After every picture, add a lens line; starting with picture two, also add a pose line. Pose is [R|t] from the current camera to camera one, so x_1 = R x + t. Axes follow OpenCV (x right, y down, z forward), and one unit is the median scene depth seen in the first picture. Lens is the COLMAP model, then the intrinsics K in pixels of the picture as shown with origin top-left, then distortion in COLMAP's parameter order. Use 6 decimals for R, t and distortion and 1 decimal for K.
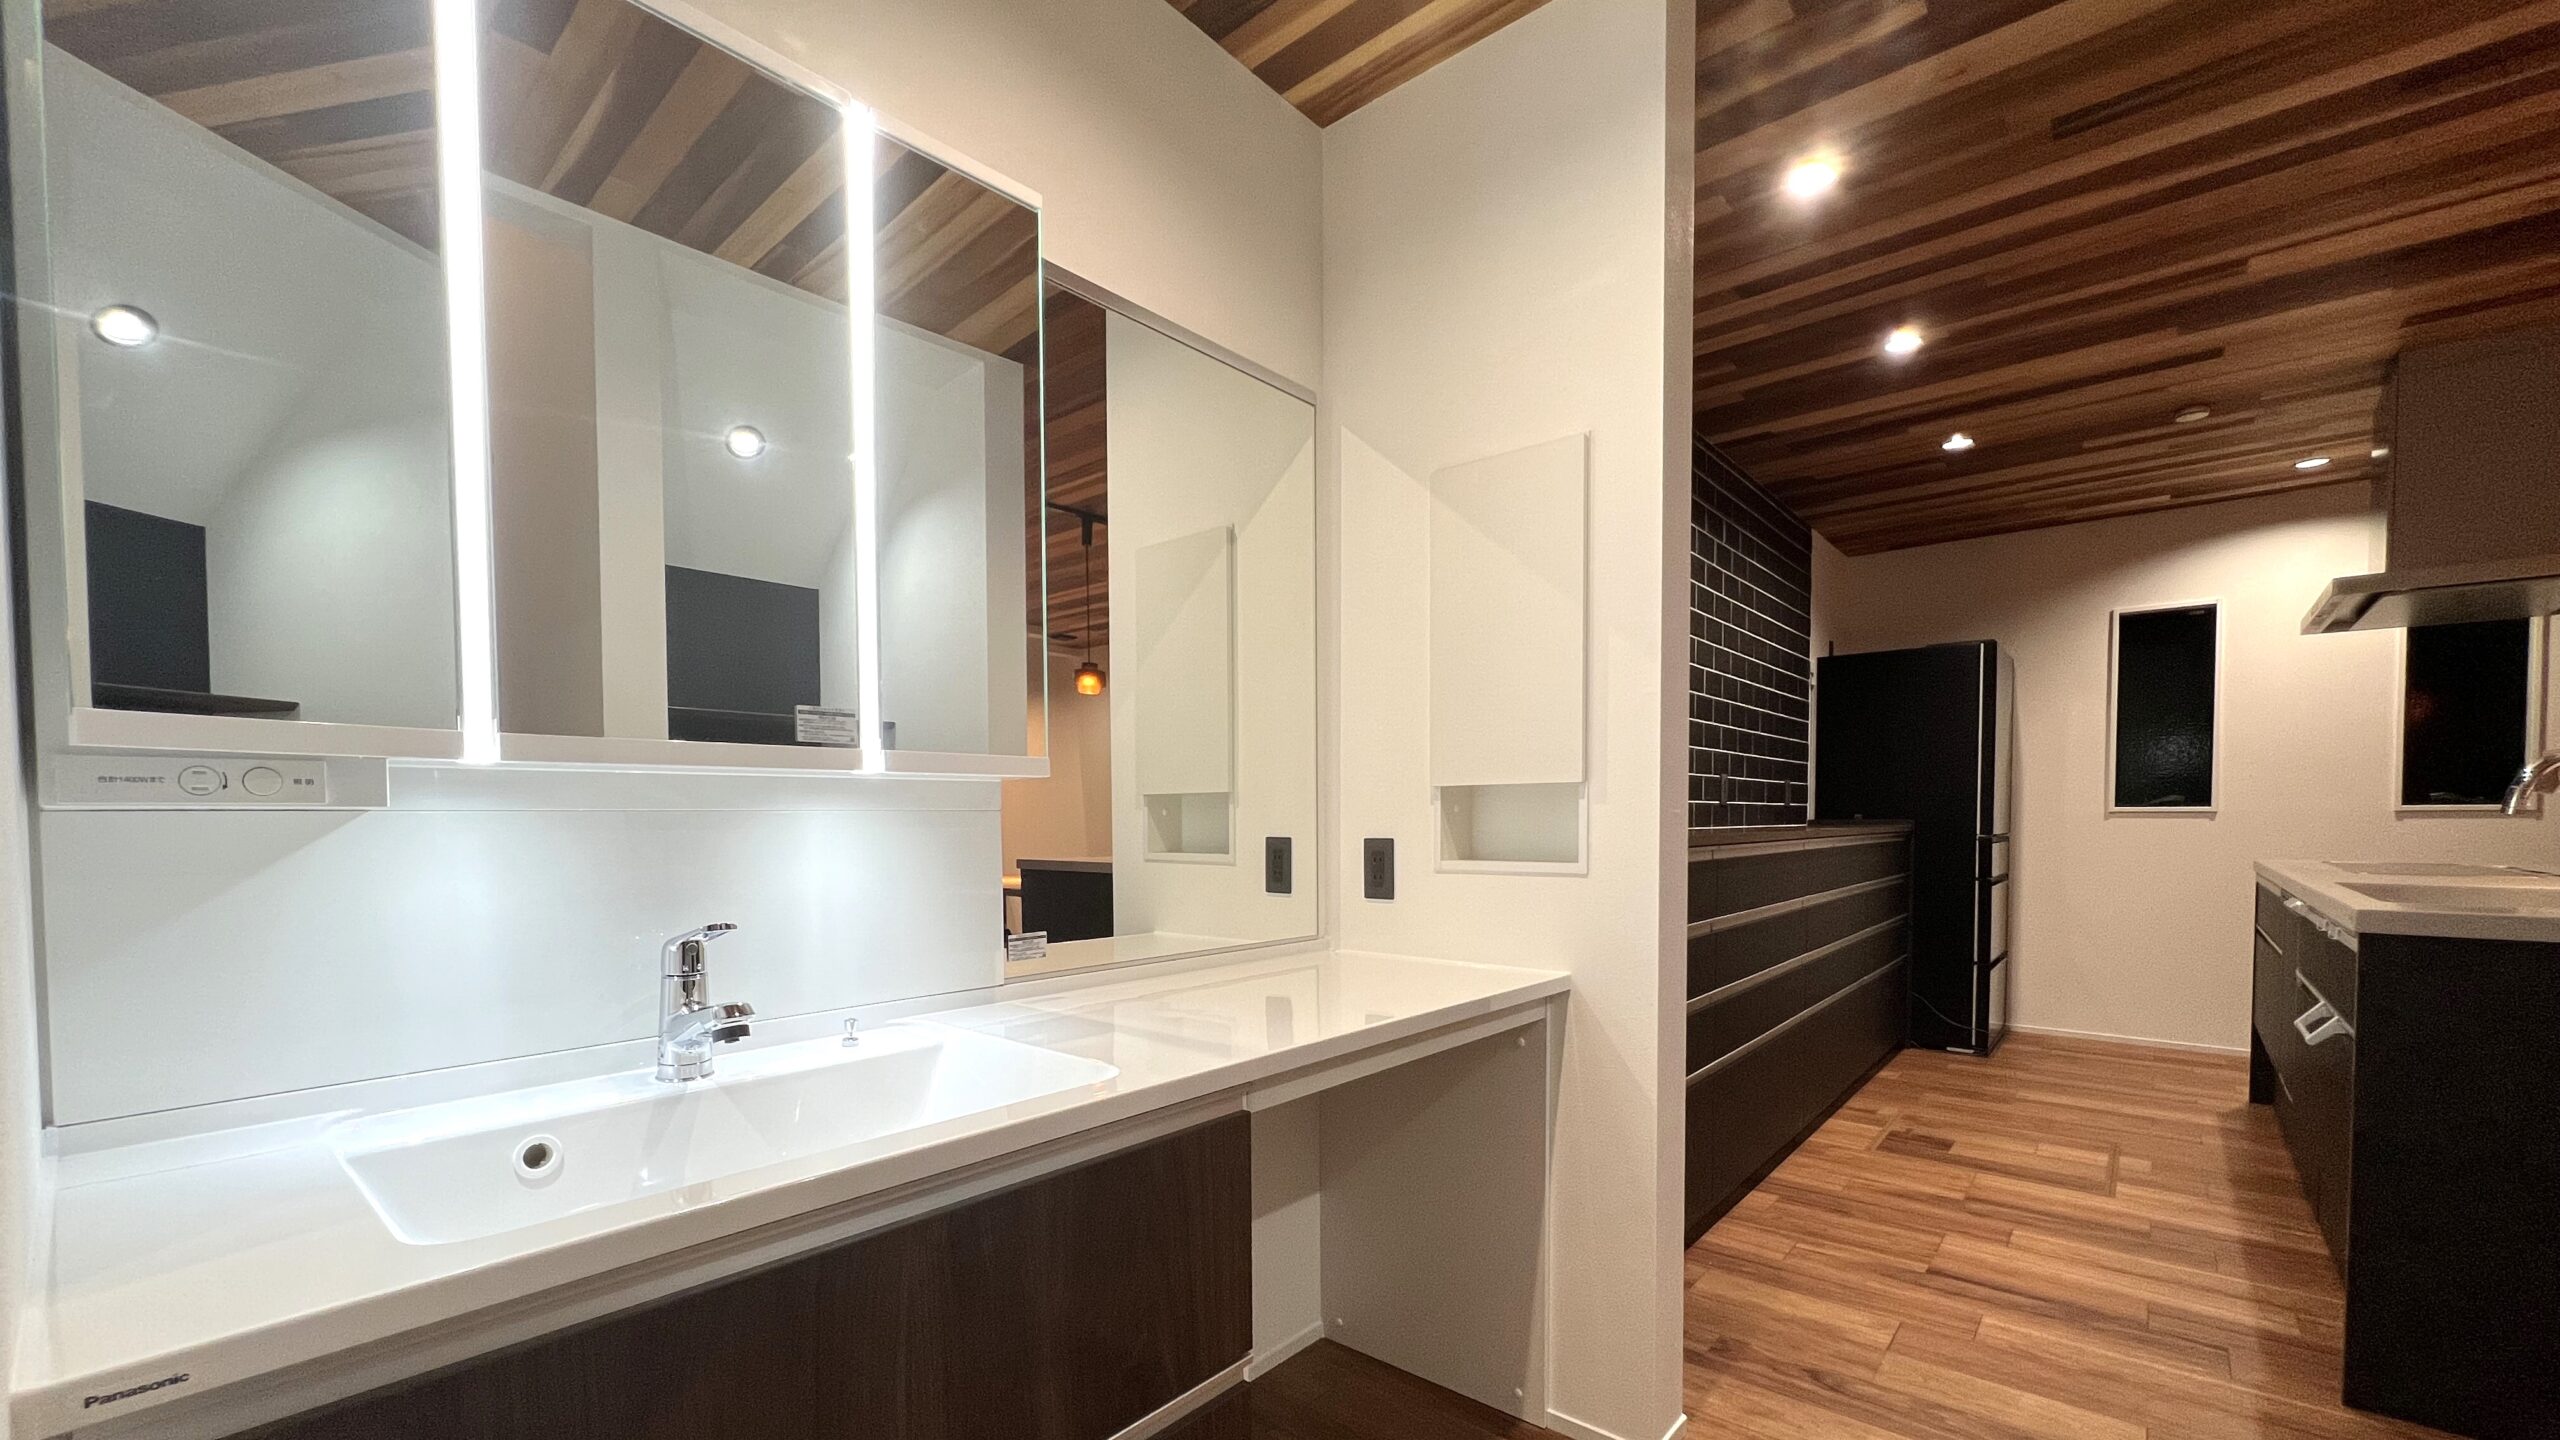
lens RADIAL K [[1020.7, 0, 1276.6], [0, 1020.7, 842.9], [0, 0, 1]] dist [0.002812, 0.000177]
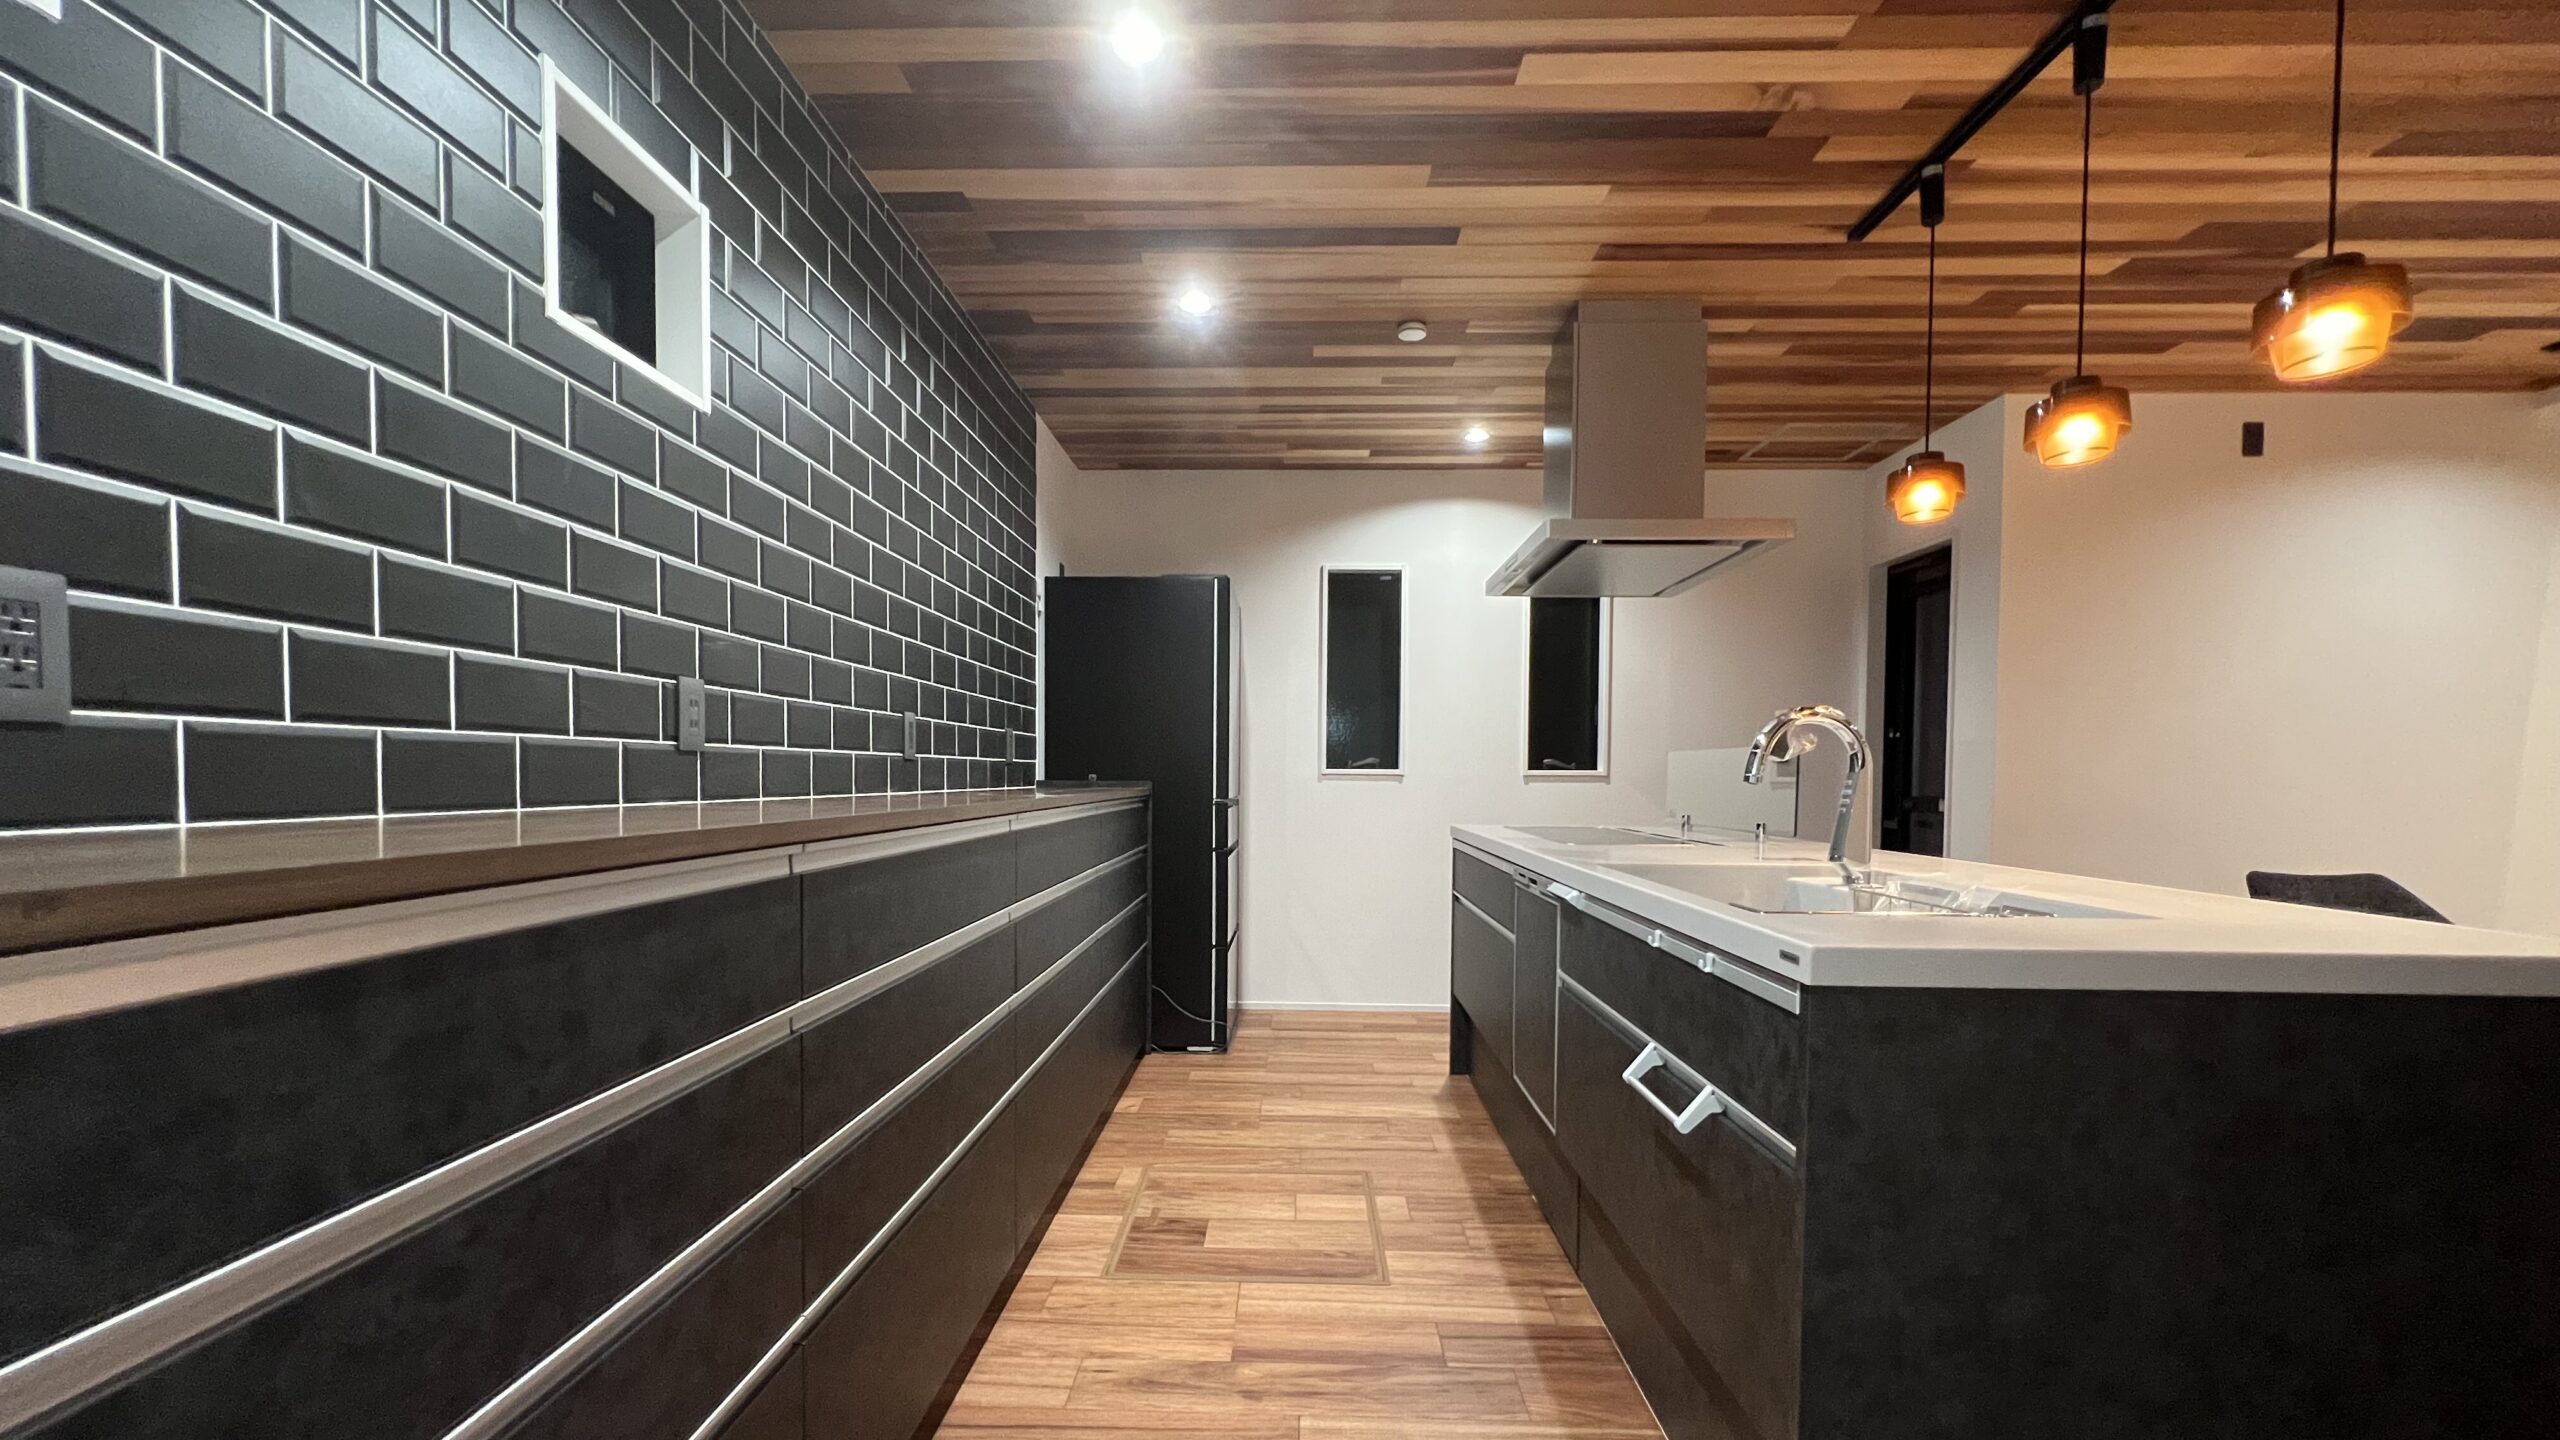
lens RADIAL K [[1020.7, 0, 1287.0], [0, 1020.7, 818.9], [0, 0, 1]] dist [0.002812, 0.000177]
pose [[0.766914, -0.020853, 0.641411, 0.181604], [0.008563, 0.999715, 0.022264, -0.010180], [-0.641692, -0.011583, 0.766875, 0.303546]]
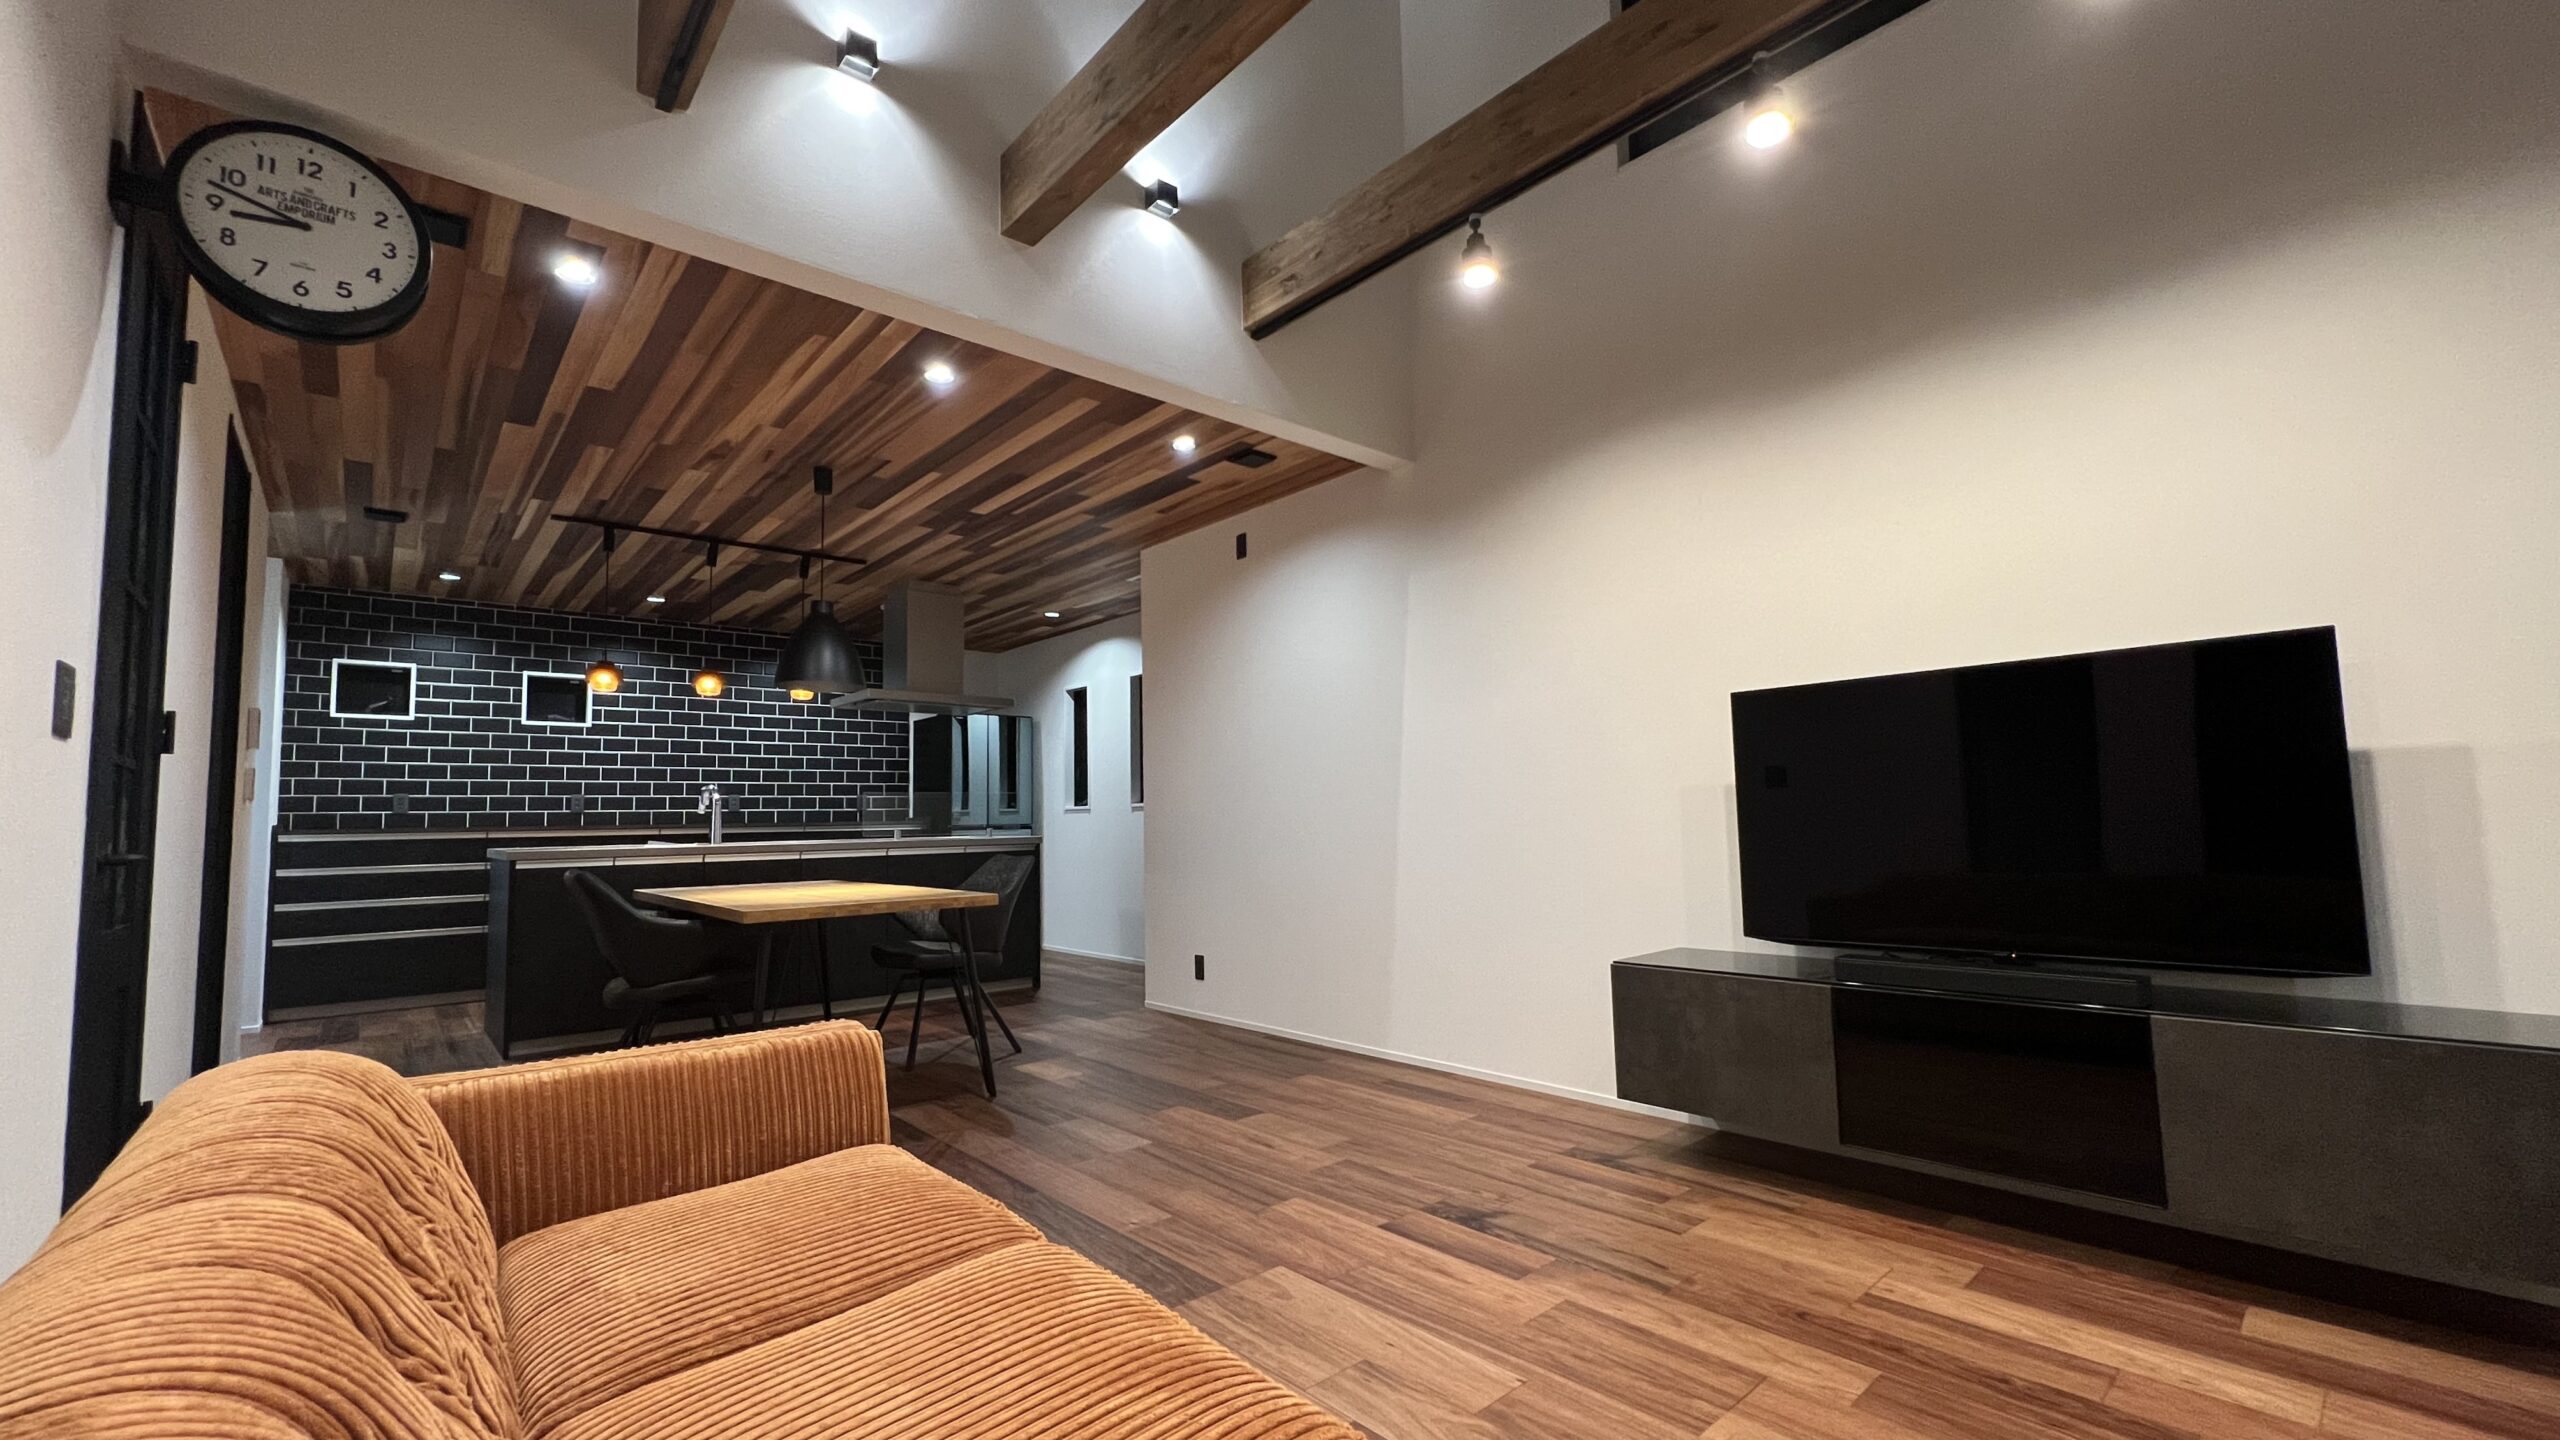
lens RADIAL K [[1020.7, 0, 1271.1], [0, 1020.7, 741.4], [0, 0, 1]] dist [0.002812, 0.000177]
pose [[0.992069, -0.028384, -0.122444, 1.473848], [0.014878, 0.993838, -0.109839, 0.048144], [0.124807, 0.107146, 0.986379, -0.642100]]
